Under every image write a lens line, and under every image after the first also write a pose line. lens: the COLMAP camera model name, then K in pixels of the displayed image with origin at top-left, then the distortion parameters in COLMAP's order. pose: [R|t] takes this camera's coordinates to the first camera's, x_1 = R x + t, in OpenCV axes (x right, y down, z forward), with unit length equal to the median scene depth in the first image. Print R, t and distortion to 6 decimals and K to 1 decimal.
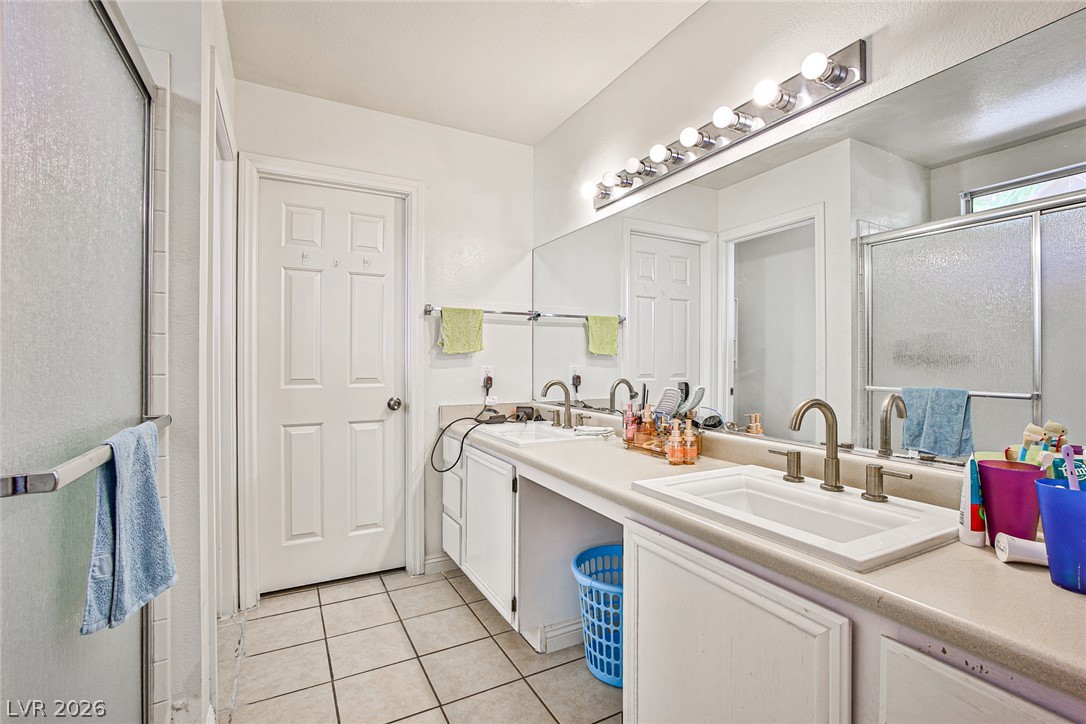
lens RADIAL K [[485.0, 0, 548.9], [0, 485.0, 368.5], [0, 0, 1]] dist [-0.033805, 0.012925]
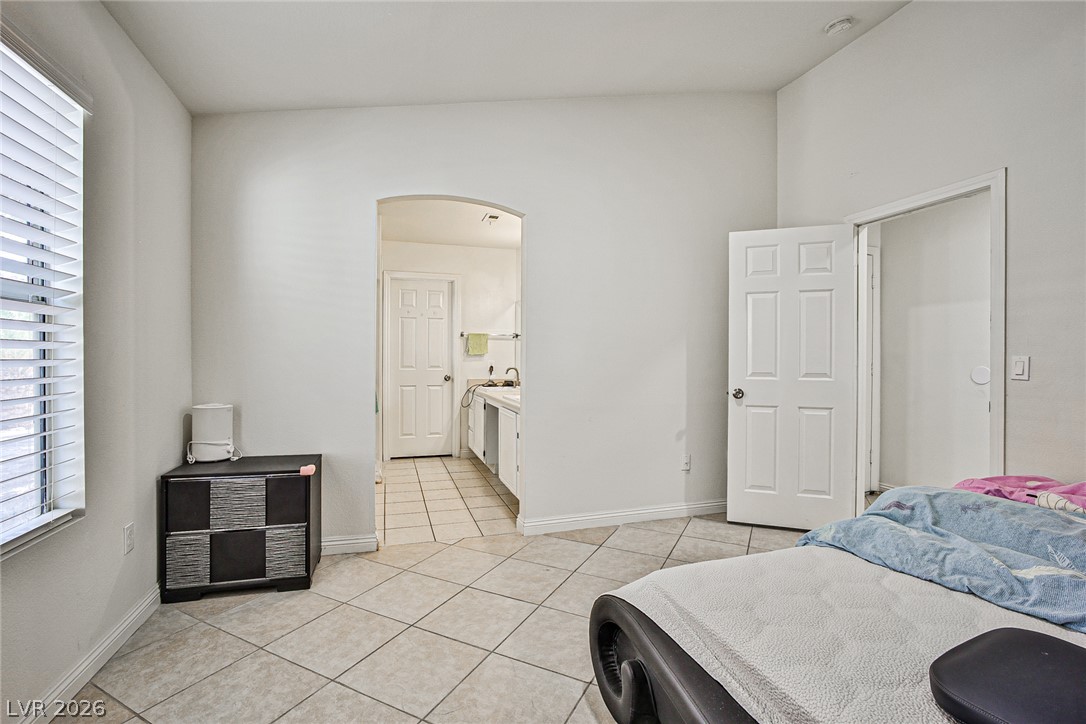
lens RADIAL K [[485.0, 0, 540.8], [0, 485.0, 357.8], [0, 0, 1]] dist [-0.033805, 0.012925]
pose [[0.981558, 0.001022, -0.191161, 0.506902], [-0.002704, 0.999960, -0.008536, 0.000383], [0.191145, 0.008895, 0.981522, -1.052160]]
